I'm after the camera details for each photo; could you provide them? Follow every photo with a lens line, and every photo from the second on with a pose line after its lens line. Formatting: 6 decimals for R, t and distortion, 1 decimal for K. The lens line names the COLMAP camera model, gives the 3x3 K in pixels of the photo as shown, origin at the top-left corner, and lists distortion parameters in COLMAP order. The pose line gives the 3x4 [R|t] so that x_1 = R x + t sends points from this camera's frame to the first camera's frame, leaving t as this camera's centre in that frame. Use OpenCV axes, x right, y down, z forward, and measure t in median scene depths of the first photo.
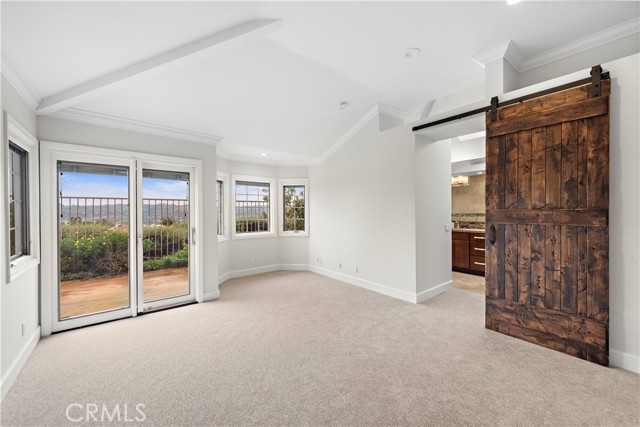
lens RADIAL K [[252.1, 0, 322.5], [0, 252.1, 213.3], [0, 0, 1]] dist [0.003616, -0.000102]
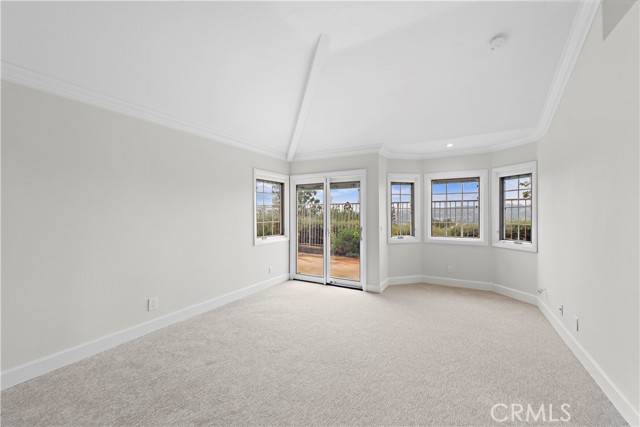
lens RADIAL K [[252.1, 0, 321.9], [0, 252.1, 212.0], [0, 0, 1]] dist [0.003616, -0.000102]
pose [[0.351860, -0.002145, -0.936050, 0.393828], [-0.006400, 0.999968, -0.004697, -0.003292], [0.936031, 0.007644, 0.351835, 0.295910]]
